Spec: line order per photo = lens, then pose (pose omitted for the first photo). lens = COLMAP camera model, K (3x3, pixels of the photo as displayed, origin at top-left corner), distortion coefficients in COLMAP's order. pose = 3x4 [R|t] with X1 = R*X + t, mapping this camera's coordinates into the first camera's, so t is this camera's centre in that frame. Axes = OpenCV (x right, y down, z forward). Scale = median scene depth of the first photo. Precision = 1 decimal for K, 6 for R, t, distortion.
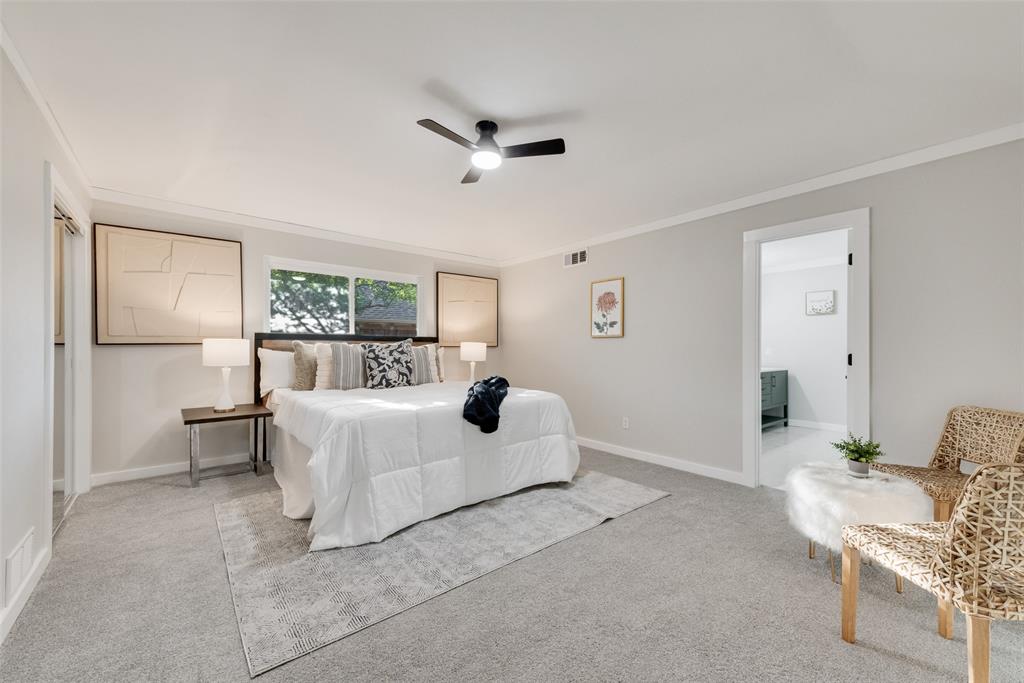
lens RADIAL K [[400.9, 0, 511.2], [0, 400.9, 344.6], [0, 0, 1]] dist [-0.000047, -0.000071]
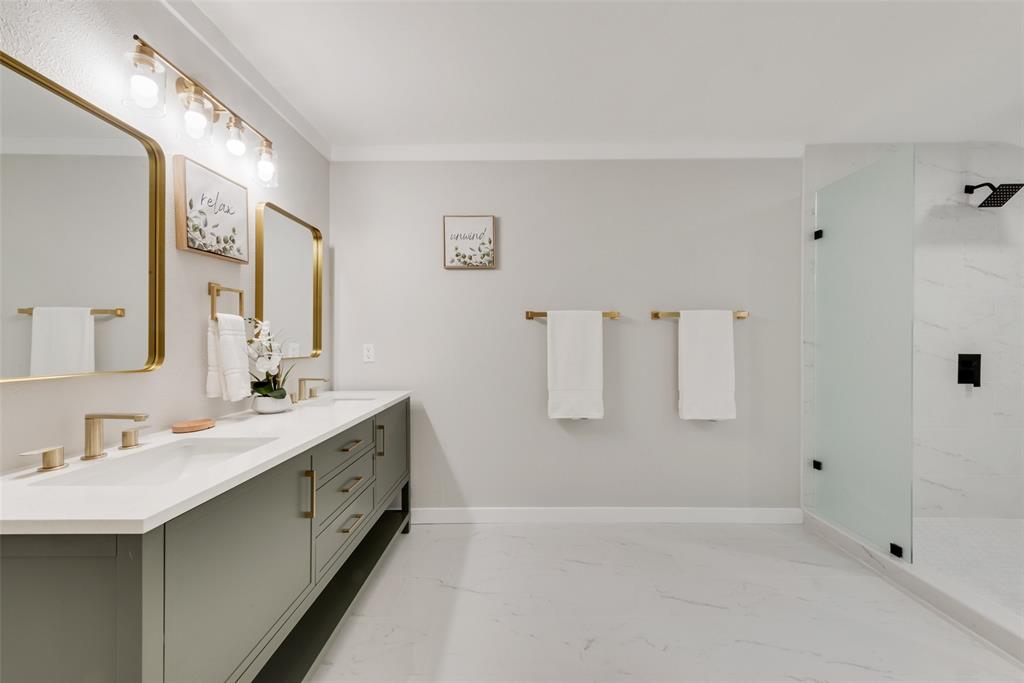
lens RADIAL K [[400.9, 0, 511.5], [0, 400.9, 340.8], [0, 0, 1]] dist [-0.000047, -0.000071]
pose [[0.647348, -0.002690, 0.762190, 0.457713], [0.004206, 0.999991, -0.000043, 0.006301], [-0.762183, 0.003234, 0.647354, 0.673408]]
